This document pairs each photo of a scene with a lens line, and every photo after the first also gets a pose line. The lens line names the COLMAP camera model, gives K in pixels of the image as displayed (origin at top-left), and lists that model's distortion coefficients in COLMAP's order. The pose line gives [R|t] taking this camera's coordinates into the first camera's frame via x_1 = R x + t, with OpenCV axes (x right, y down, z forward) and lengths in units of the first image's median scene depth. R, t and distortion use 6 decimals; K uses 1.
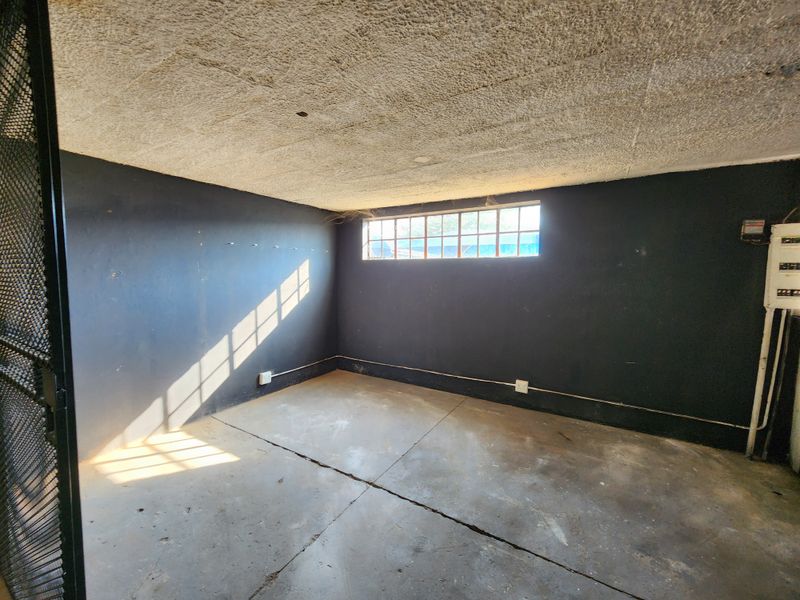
lens RADIAL K [[327.3, 0, 398.5], [0, 327.3, 291.3], [0, 0, 1]] dist [0.000284, -0.000616]
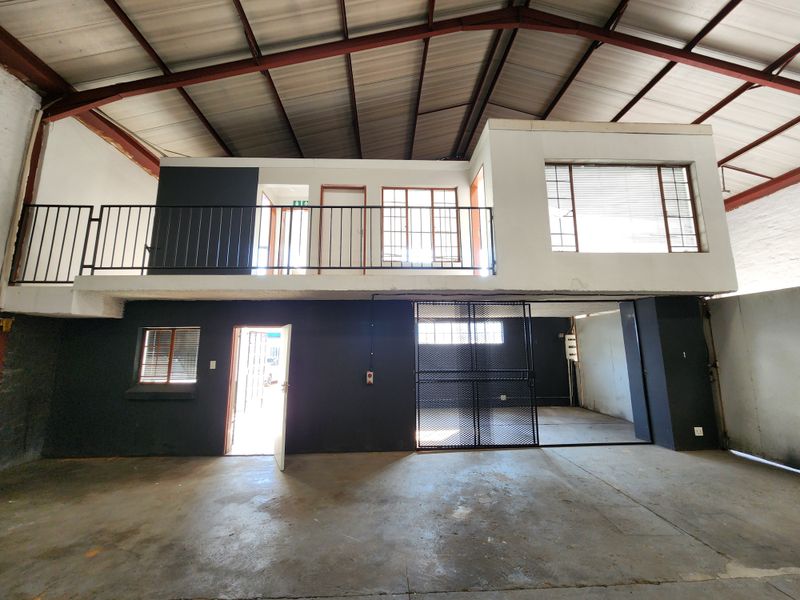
lens RADIAL K [[321.0, 0, 398.5], [0, 321.0, 295.7], [0, 0, 1]] dist [0.002790, -0.003715]
pose [[0.826035, 0.084810, 0.557201, -1.762757], [0.044024, 0.975885, -0.213802, 0.033563], [-0.561897, 0.201138, 0.802381, -0.648869]]
